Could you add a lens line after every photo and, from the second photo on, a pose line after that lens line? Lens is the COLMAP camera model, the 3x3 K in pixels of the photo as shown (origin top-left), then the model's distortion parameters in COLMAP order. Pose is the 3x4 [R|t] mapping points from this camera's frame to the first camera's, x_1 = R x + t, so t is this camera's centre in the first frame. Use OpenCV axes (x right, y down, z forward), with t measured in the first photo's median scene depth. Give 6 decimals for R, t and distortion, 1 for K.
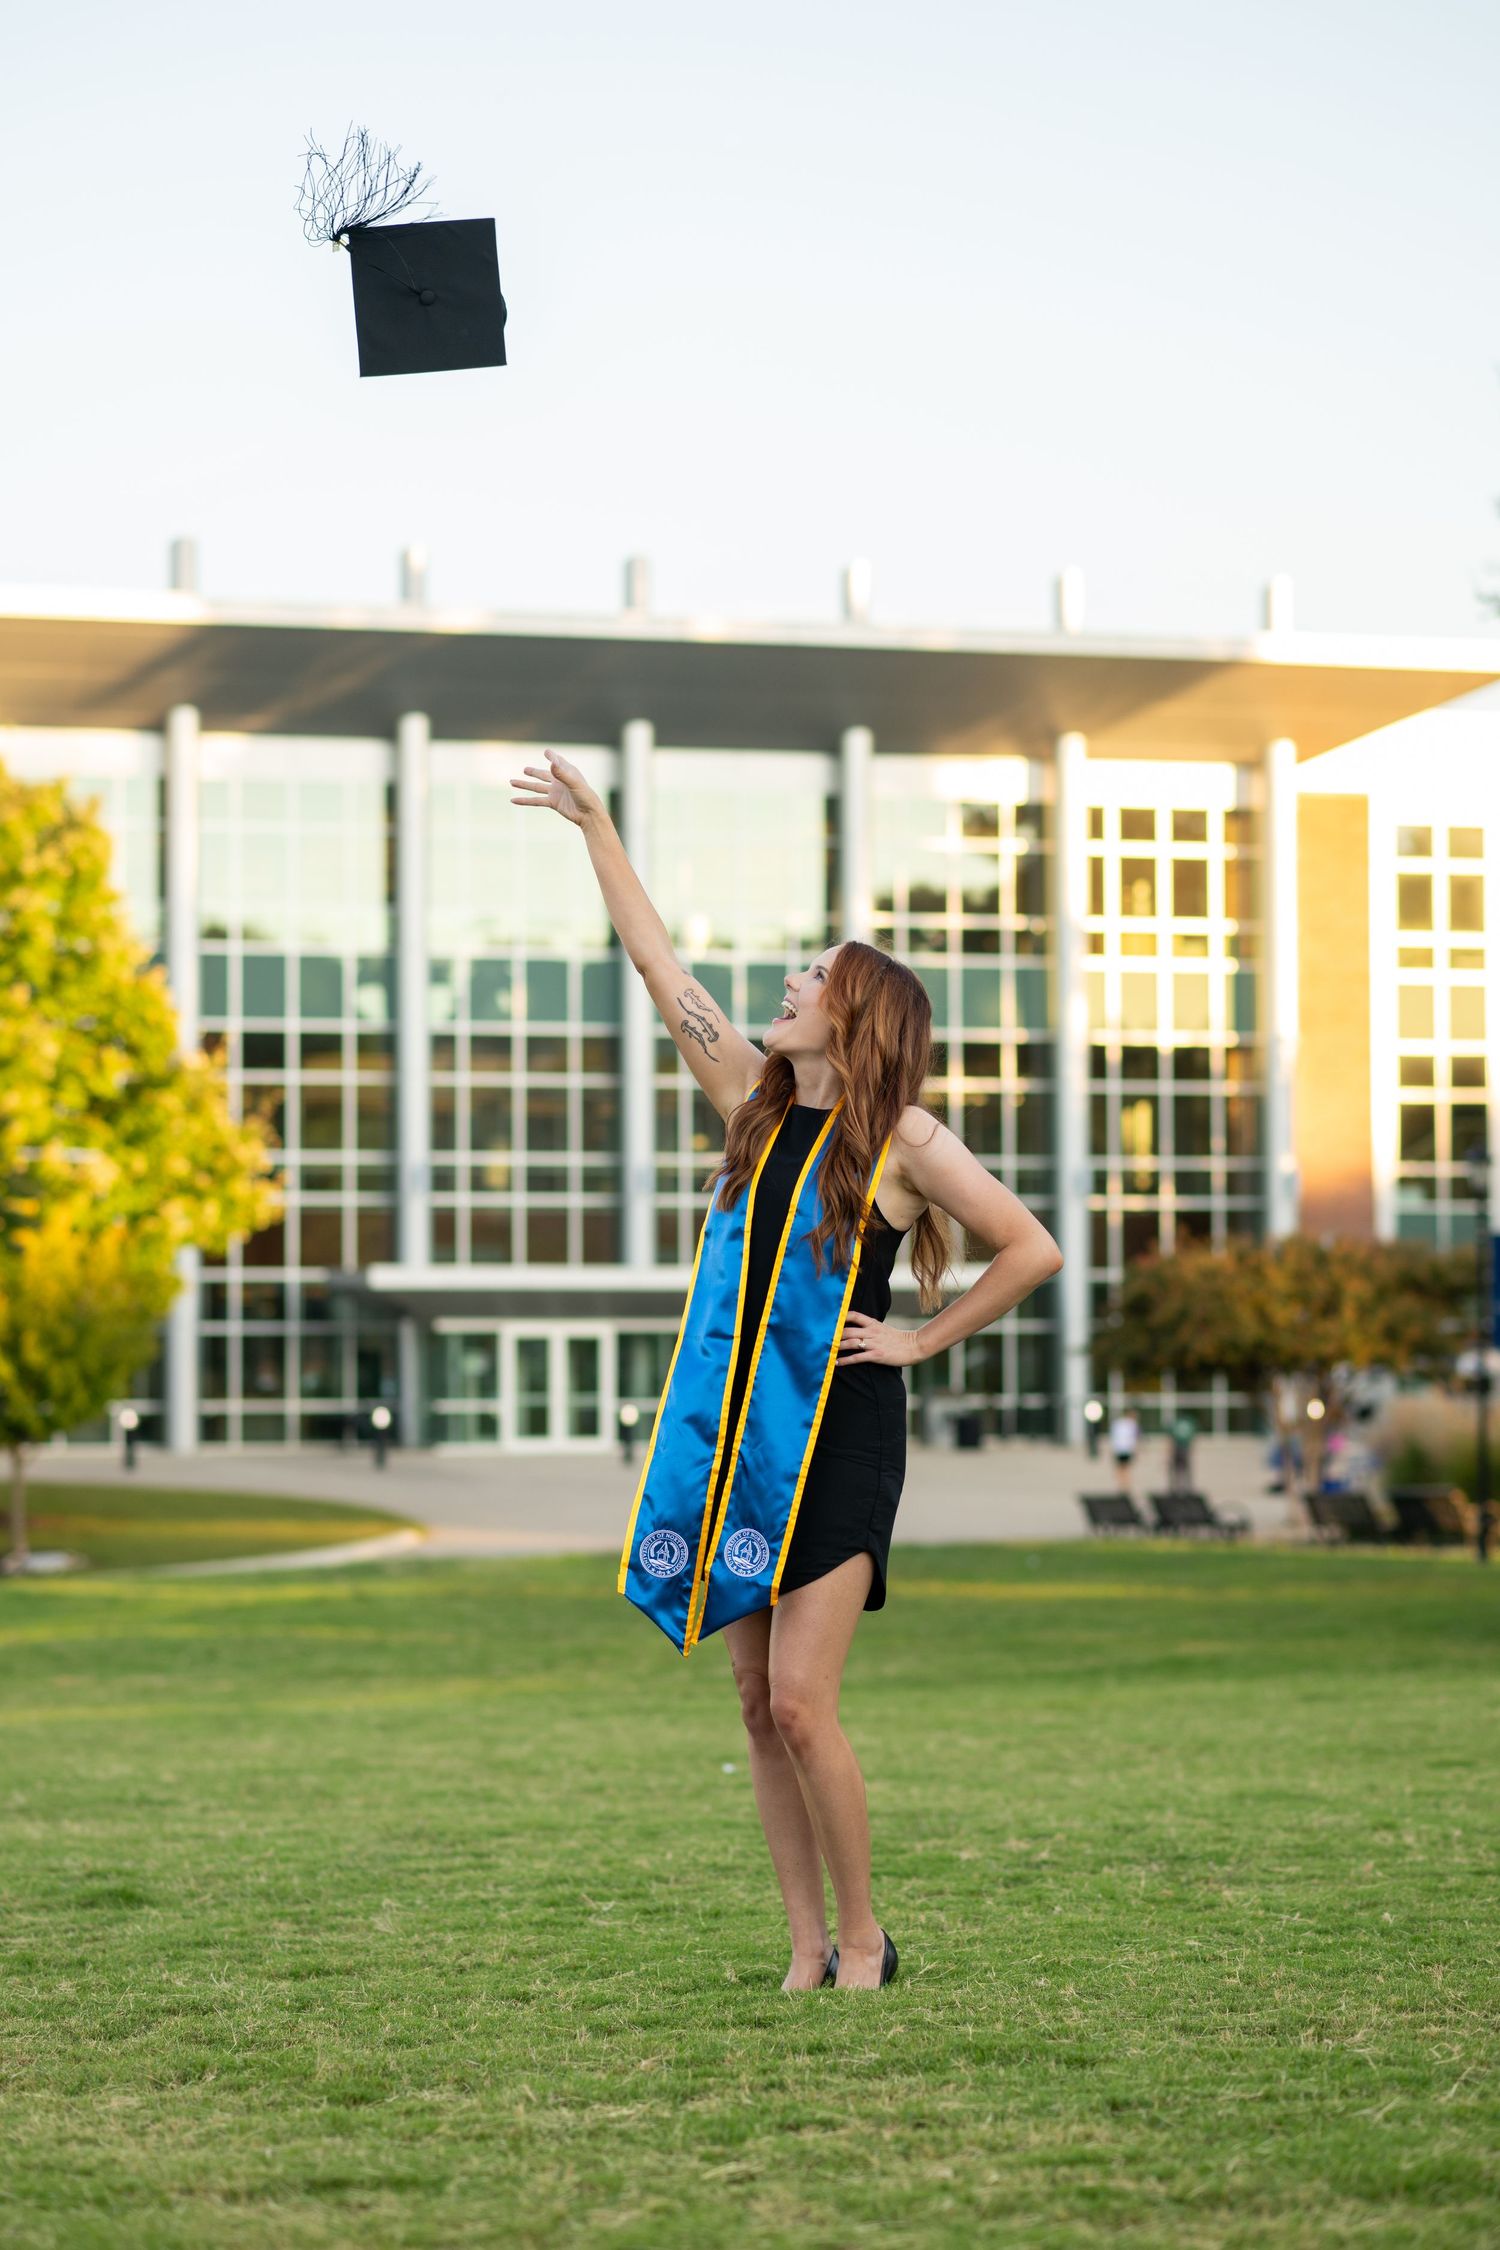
lens RADIAL K [[5582.9, 0, 750.0], [0, 5582.9, 1125.0], [0, 0, 1]] dist [-0.017779, -0.161840]
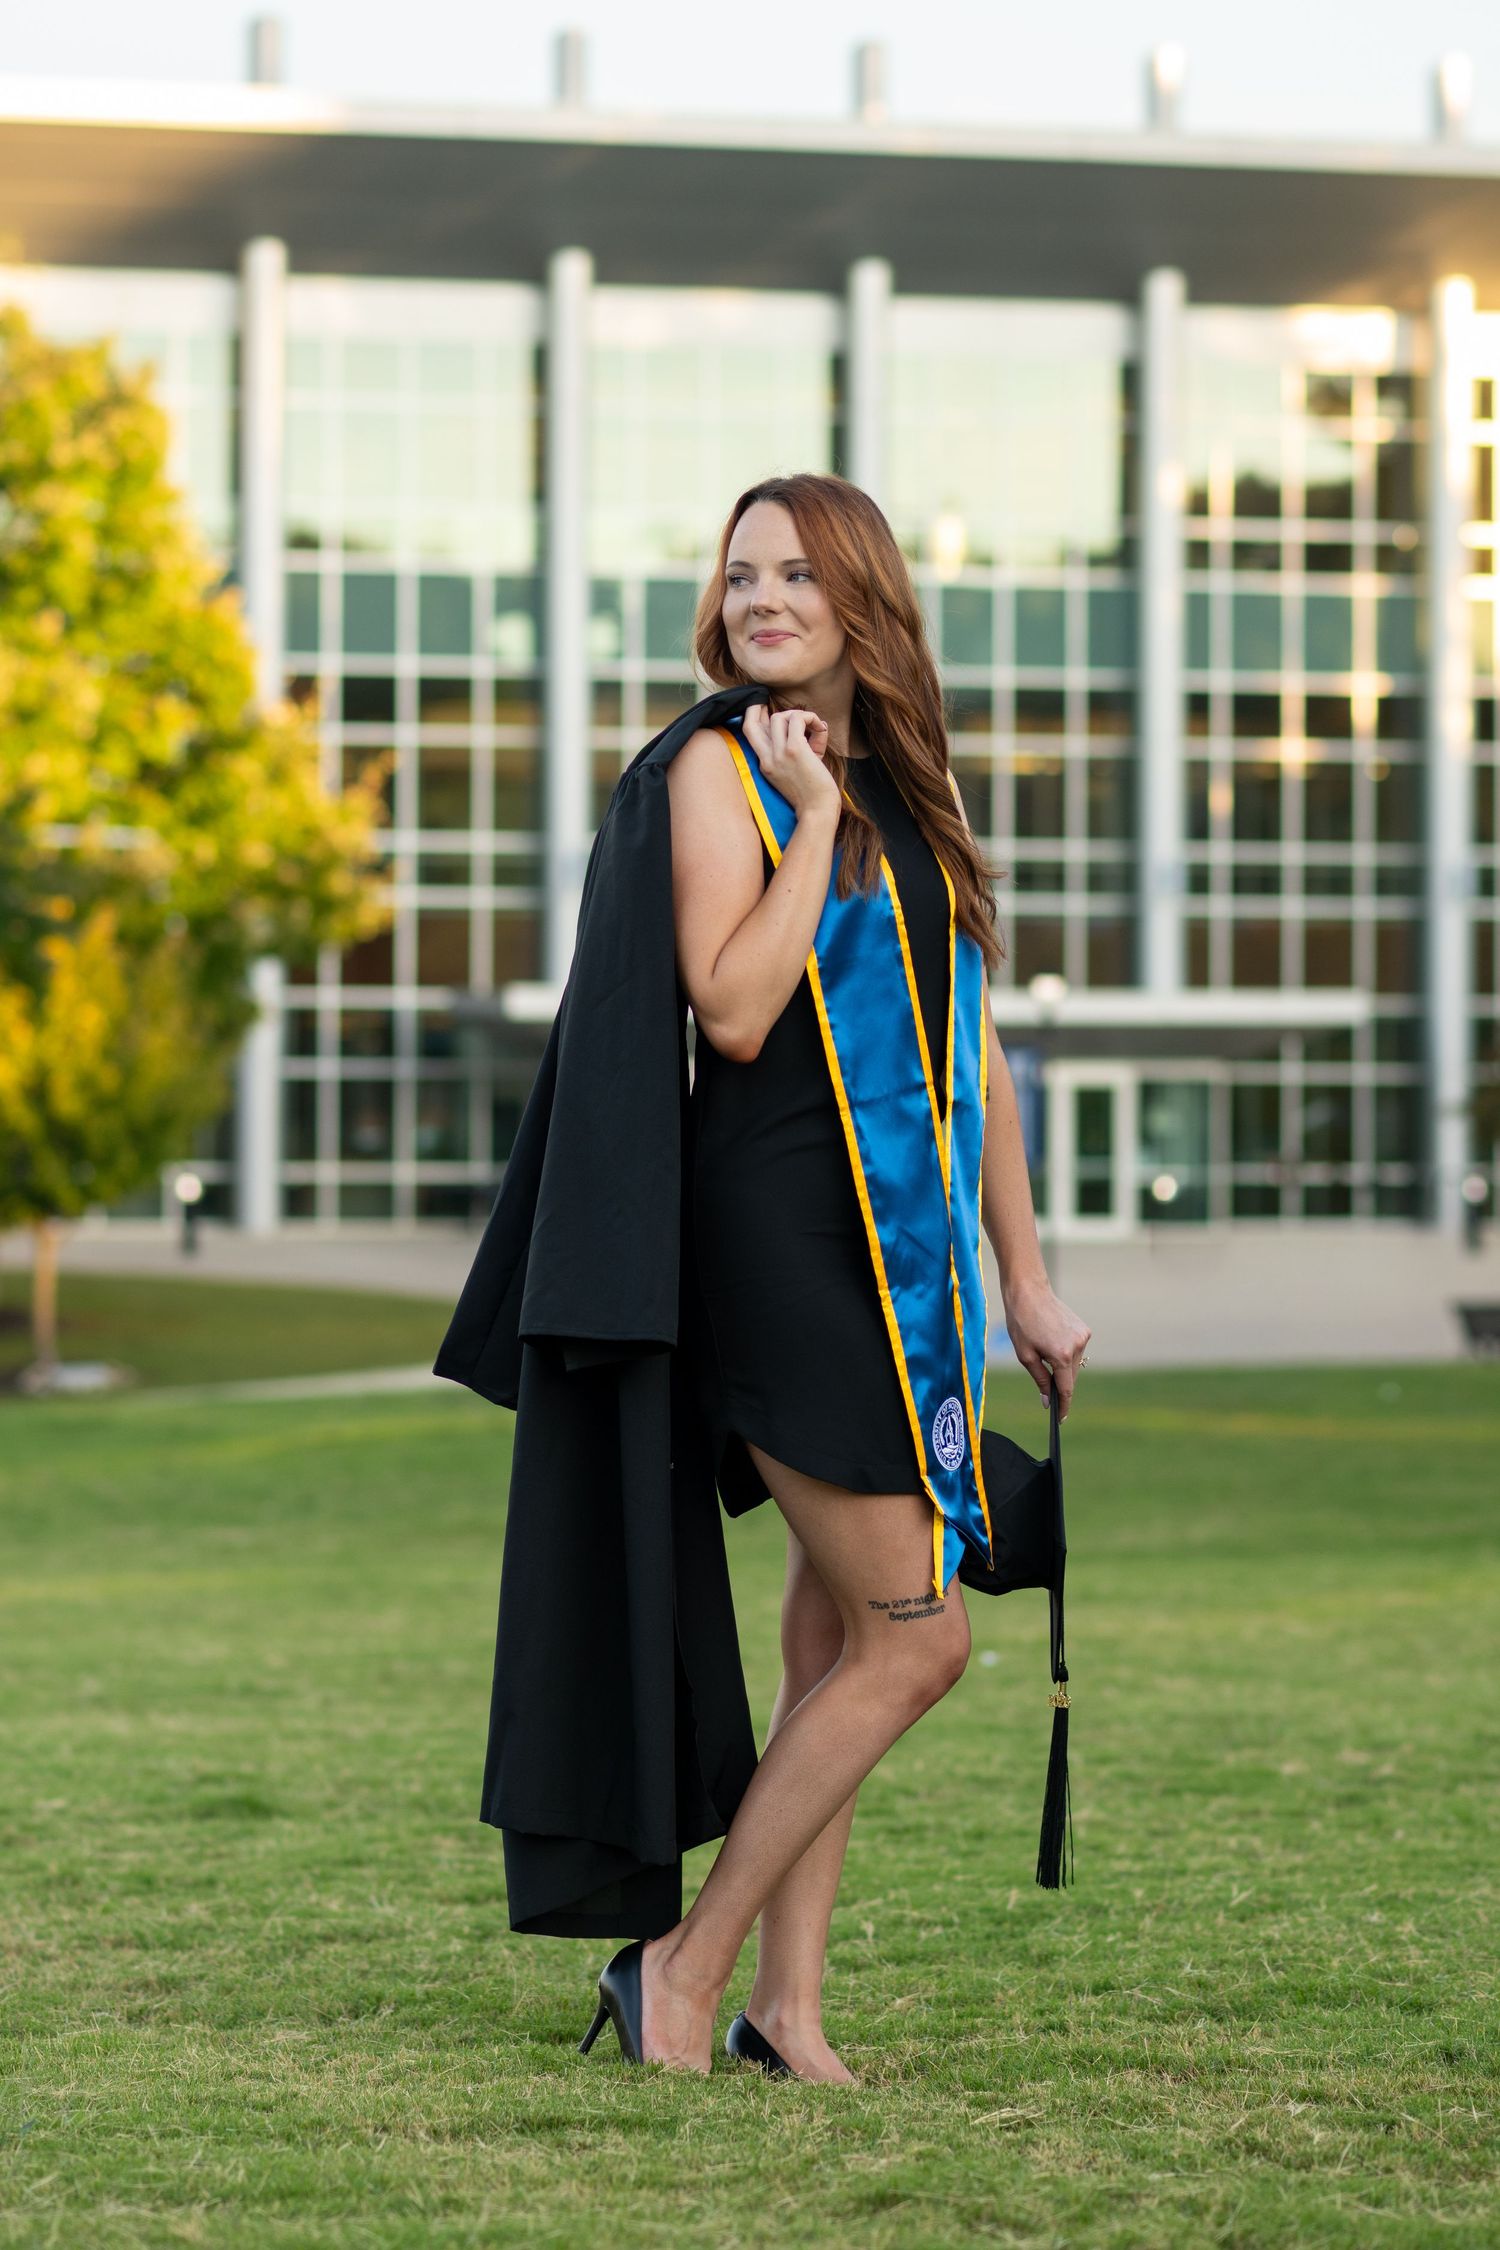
lens RADIAL K [[5582.9, 0, 750.0], [0, 5582.9, 1125.0], [0, 0, 1]] dist [-0.017779, -0.161840]
pose [[0.998523, 0.007080, -0.053866, 0.004691], [-0.005917, 0.999747, 0.021716, 0.025752], [0.054007, -0.021365, 0.998312, 0.237428]]
